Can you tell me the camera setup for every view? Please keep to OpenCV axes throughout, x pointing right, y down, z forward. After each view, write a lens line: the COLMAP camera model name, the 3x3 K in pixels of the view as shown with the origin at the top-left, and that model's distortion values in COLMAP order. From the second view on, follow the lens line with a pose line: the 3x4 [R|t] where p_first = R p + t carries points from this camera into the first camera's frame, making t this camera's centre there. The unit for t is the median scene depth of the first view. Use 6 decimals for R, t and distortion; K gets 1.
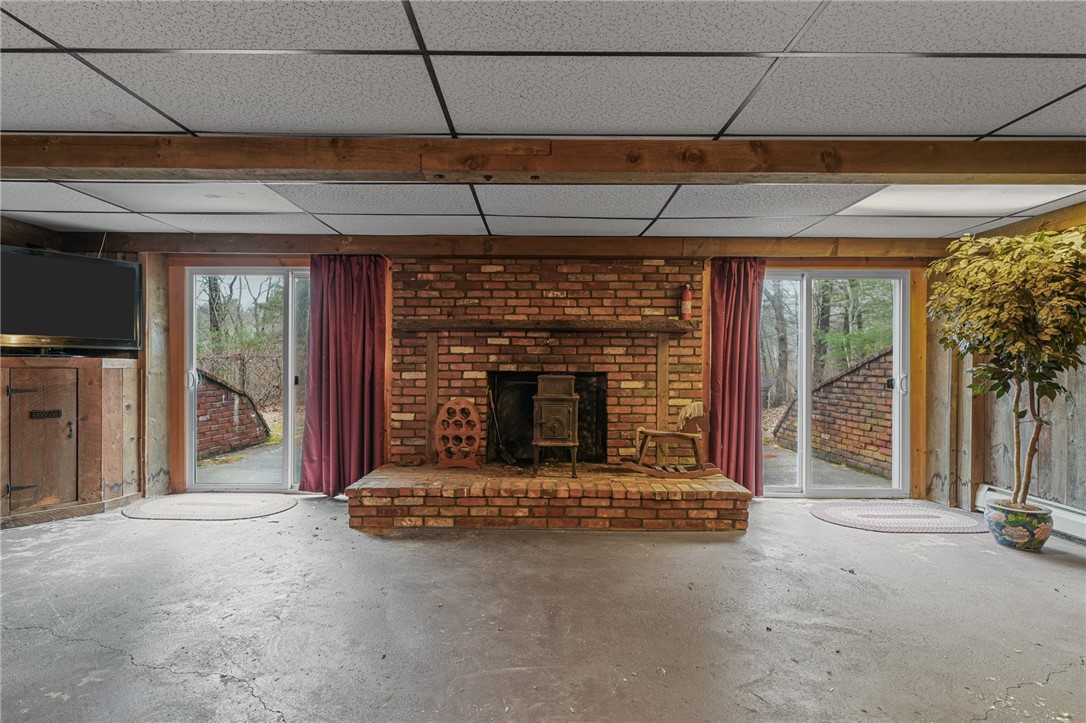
lens RADIAL K [[495.4, 0, 535.6], [0, 495.4, 367.3], [0, 0, 1]] dist [-0.011477, 0.000643]
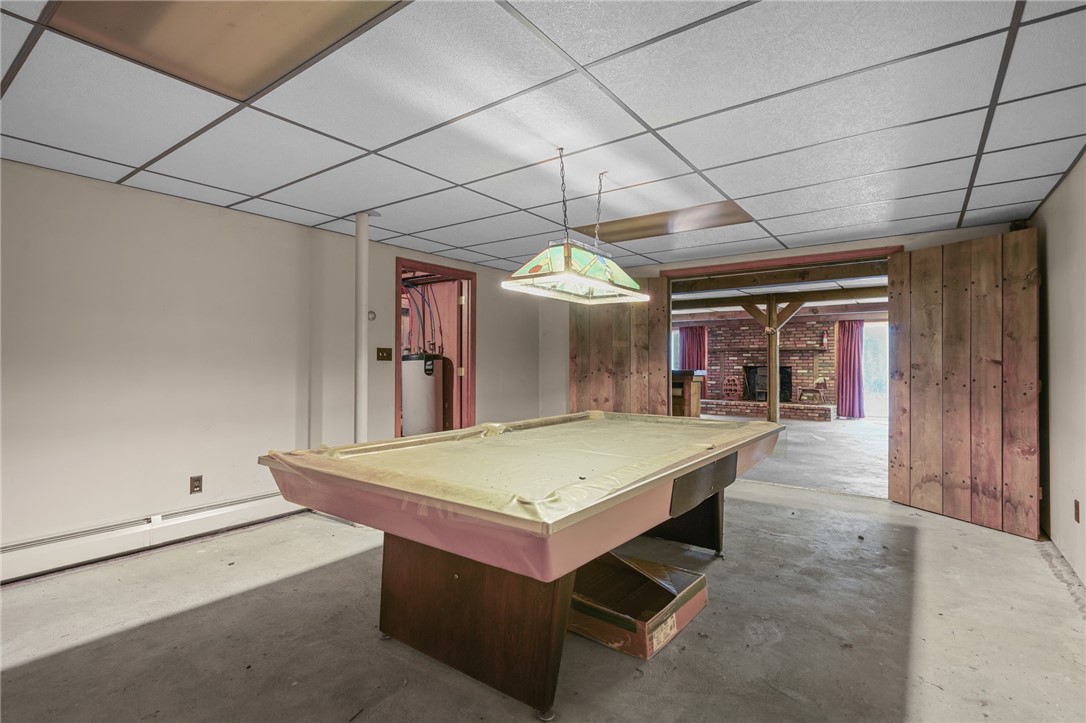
lens RADIAL K [[495.4, 0, 537.0], [0, 495.4, 361.9], [0, 0, 1]] dist [-0.011477, 0.000643]
pose [[0.803728, -0.005036, -0.594976, 0.610358], [0.003000, 0.999986, -0.004412, -0.006783], [0.594990, 0.001761, 0.803731, -1.857437]]
